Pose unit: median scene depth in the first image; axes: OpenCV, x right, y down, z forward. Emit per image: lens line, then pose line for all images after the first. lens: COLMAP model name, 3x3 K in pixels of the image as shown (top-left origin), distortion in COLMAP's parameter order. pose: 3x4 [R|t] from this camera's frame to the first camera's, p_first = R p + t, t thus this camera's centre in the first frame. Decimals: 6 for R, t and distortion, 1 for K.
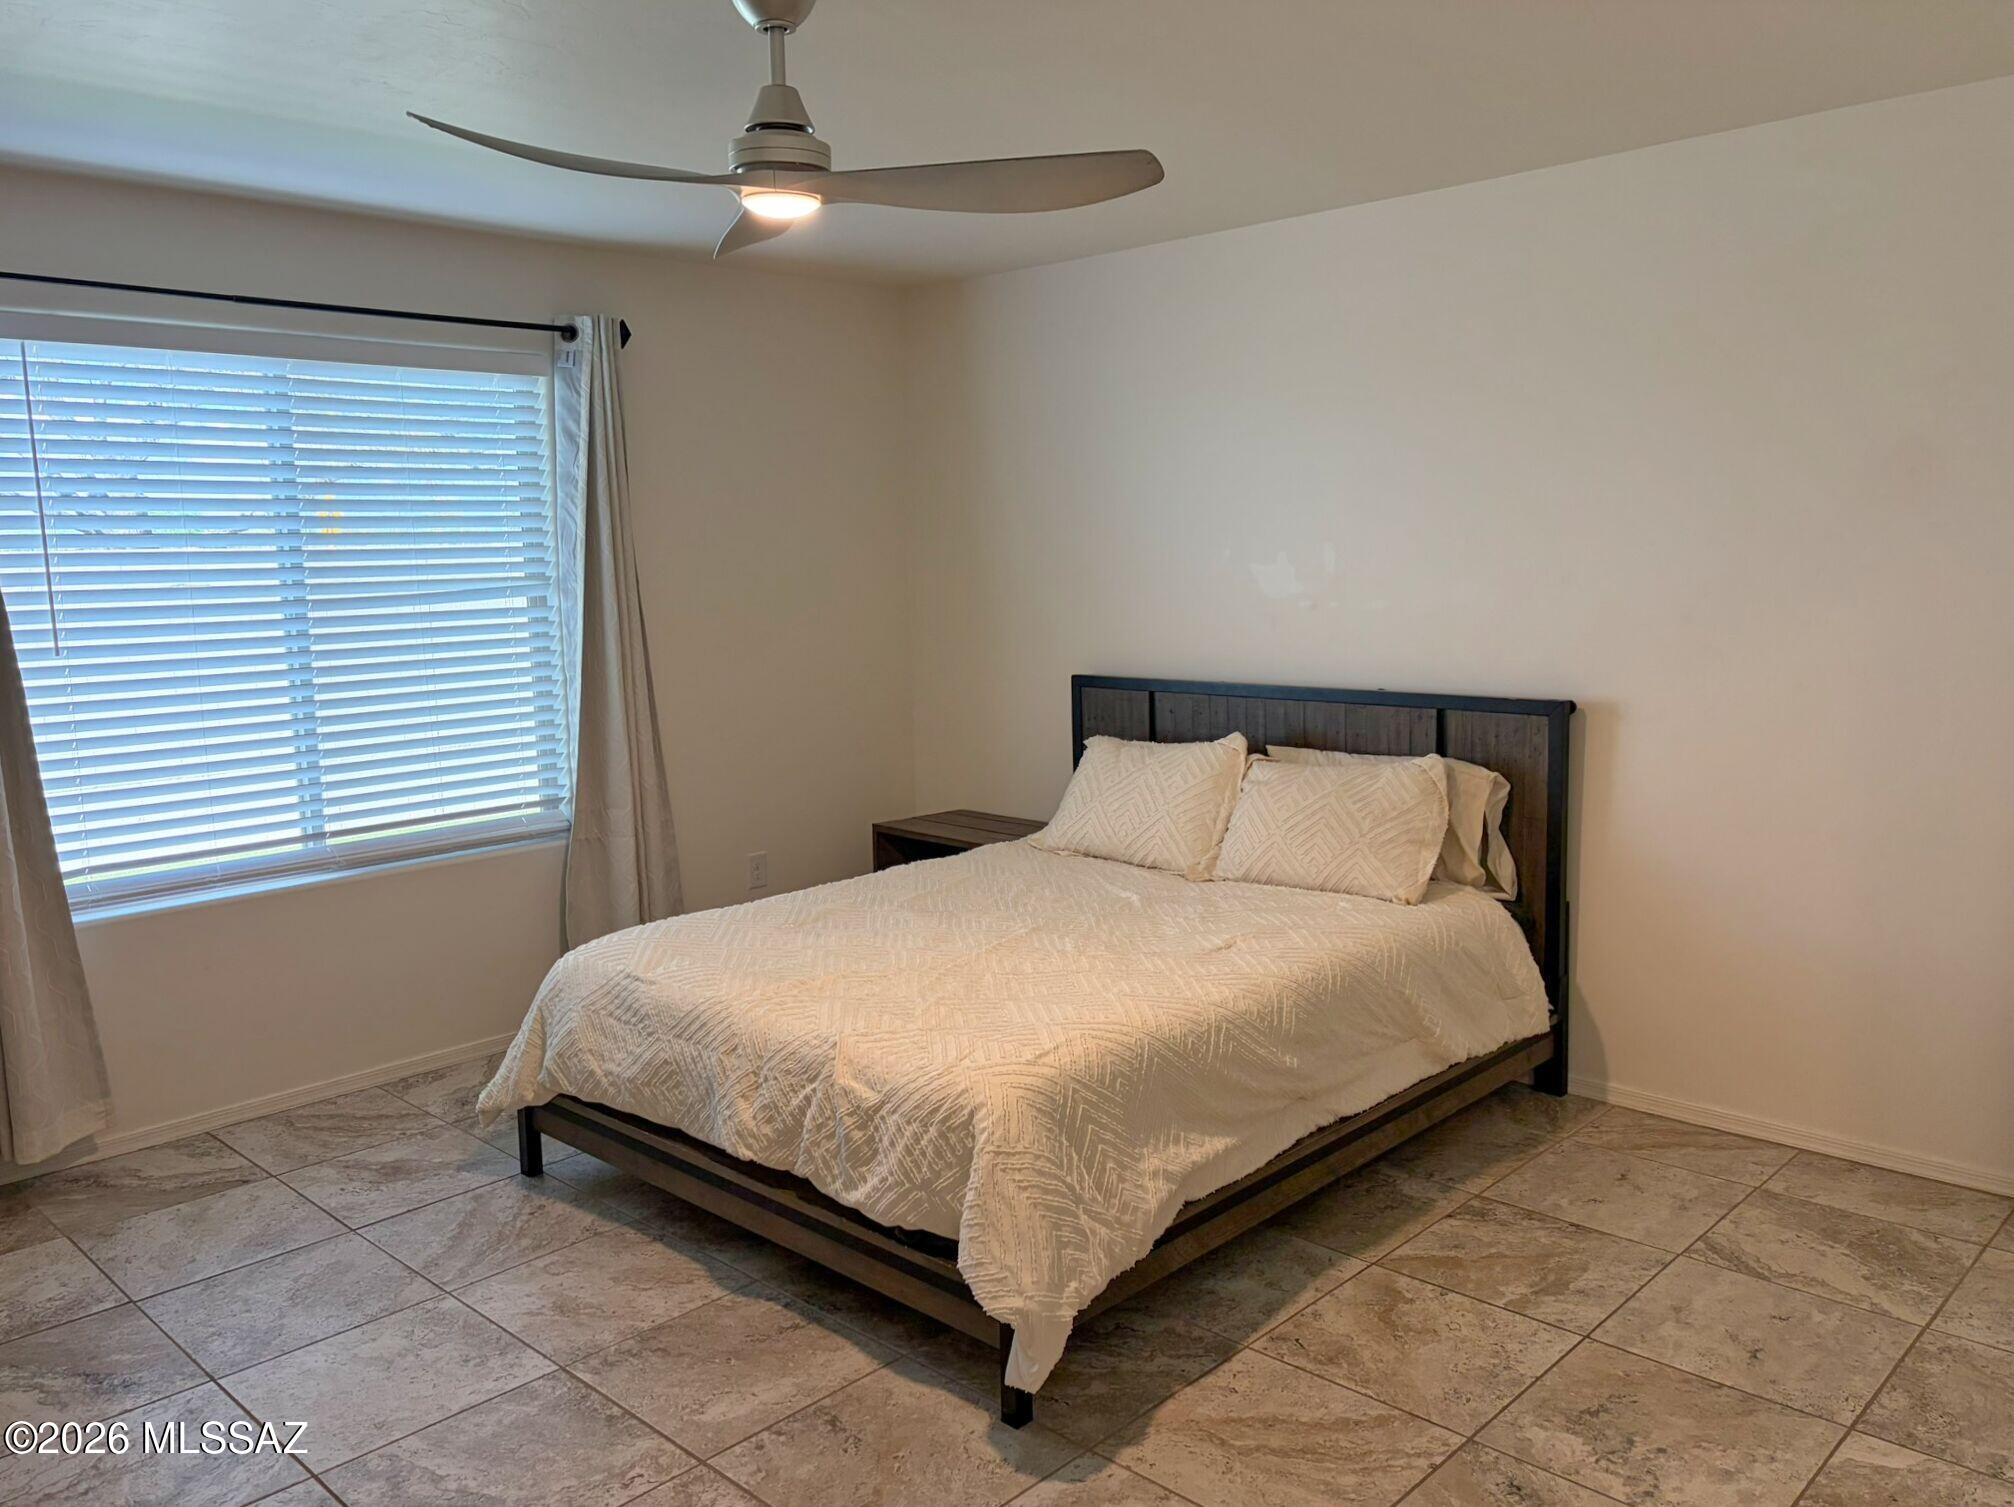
lens RADIAL K [[1544.1, 0, 1007.0], [0, 1544.1, 753.5], [0, 0, 1]] dist [0.037954, -0.007499]
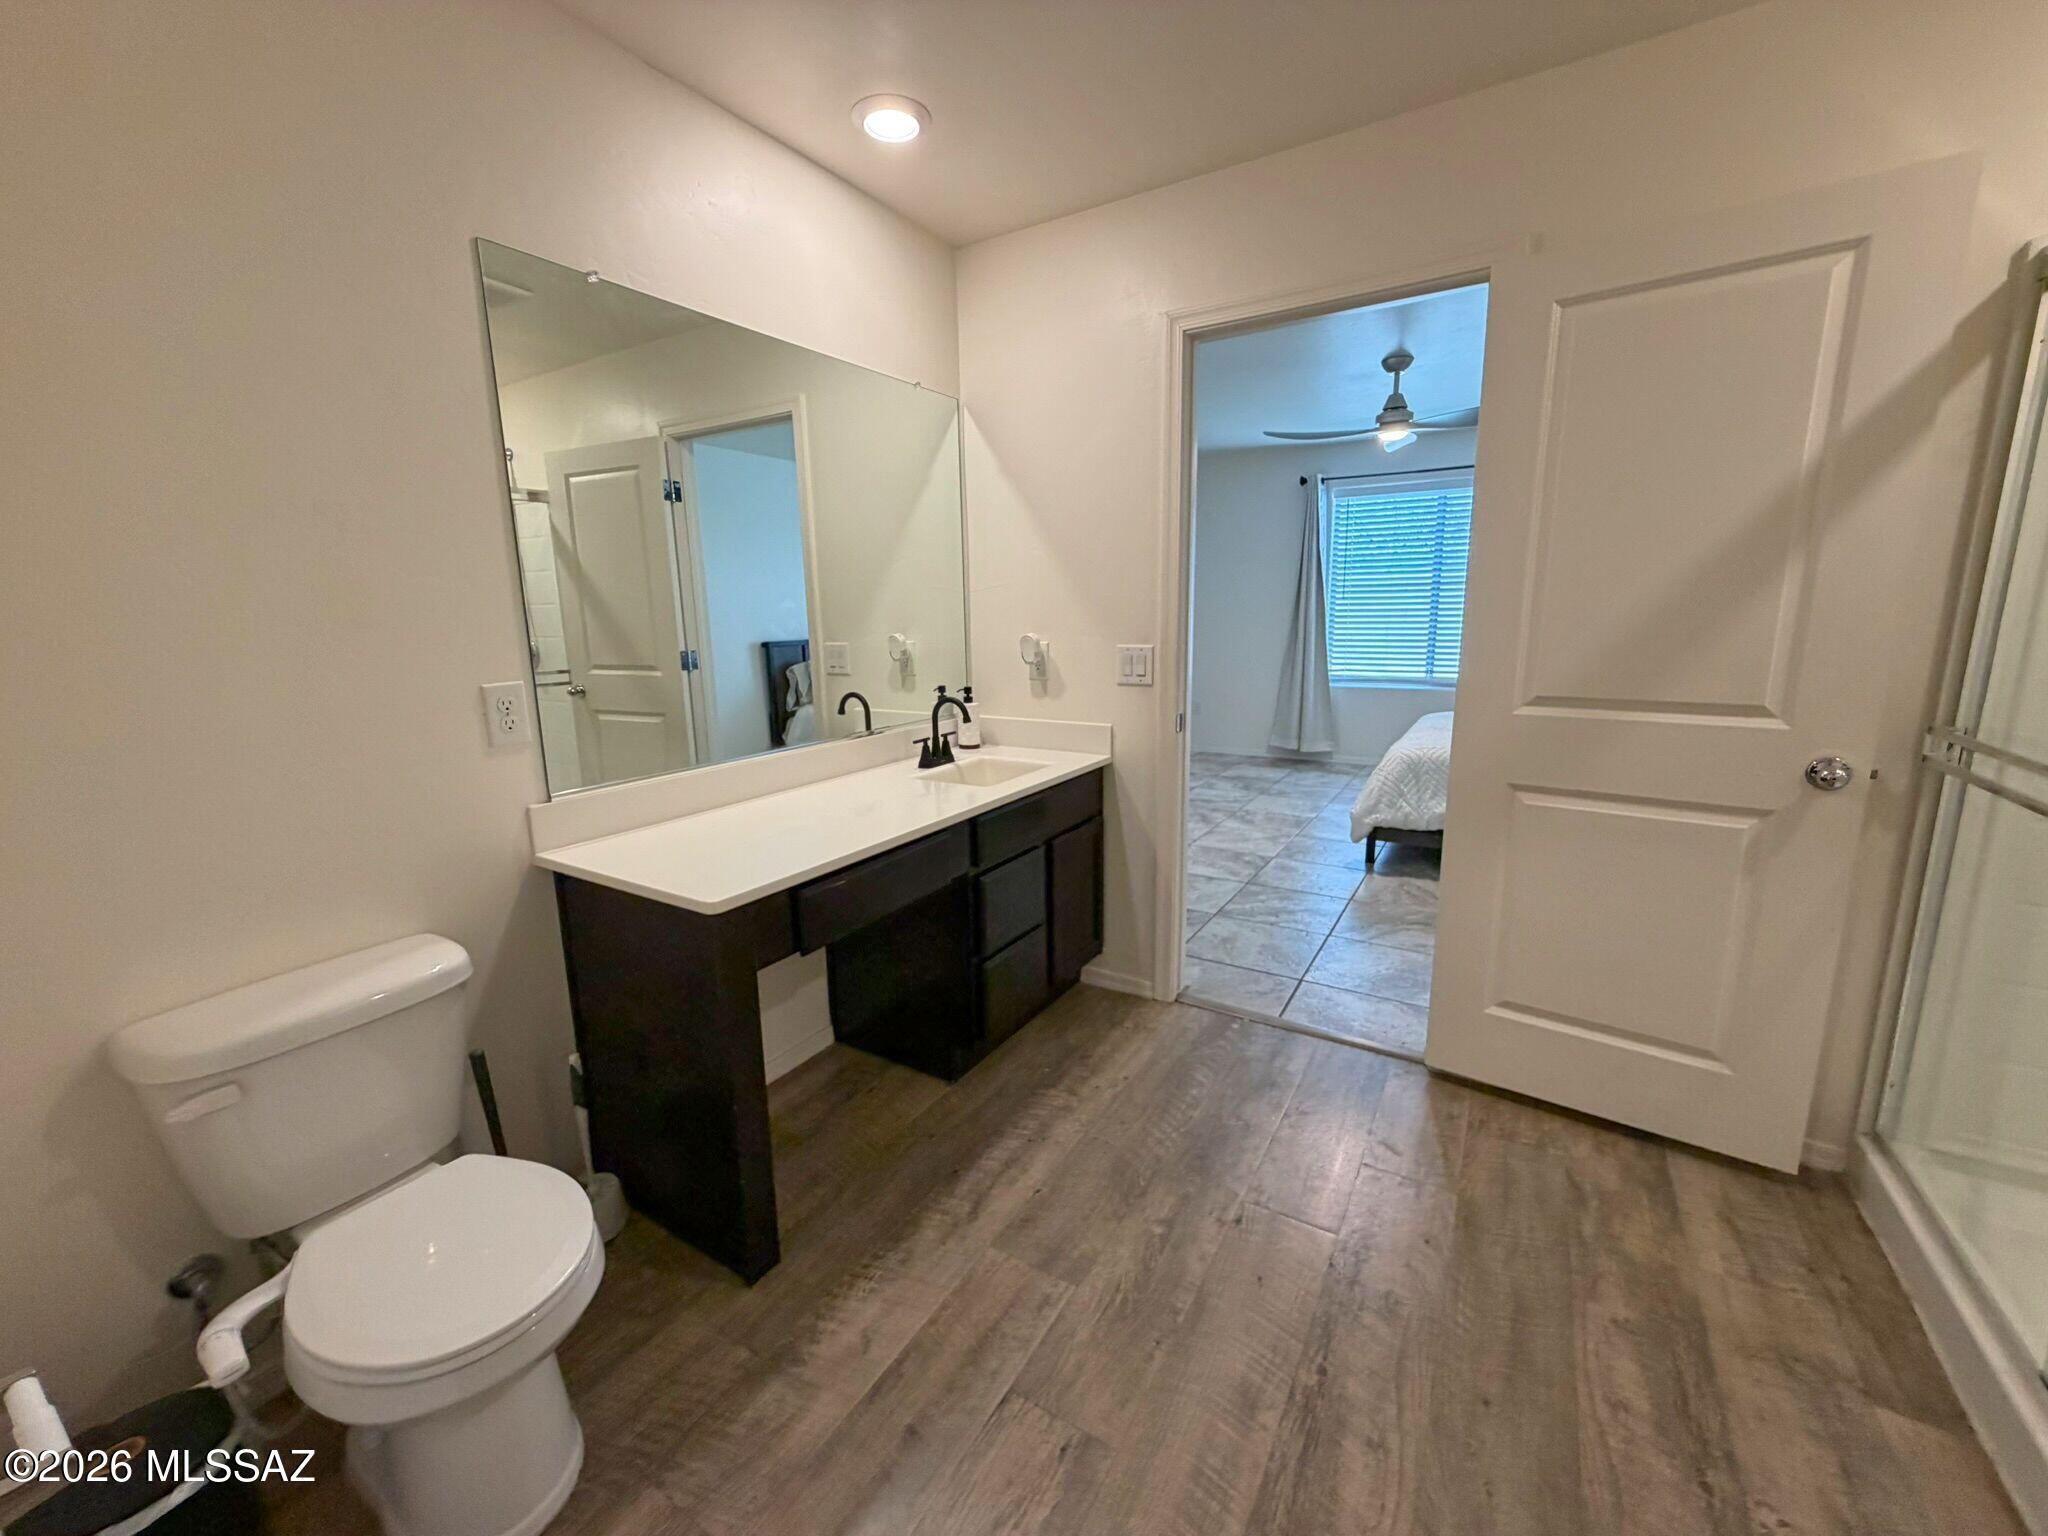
lens RADIAL K [[820.7, 0, 1016.9], [0, 820.7, 769.0], [0, 0, 1]] dist [0.000579, 0.000434]
pose [[0.207631, 0.213441, -0.954637, 1.121542], [-0.117220, 0.974302, 0.192343, 0.039143], [0.971159, 0.071966, 0.227315, 0.002798]]
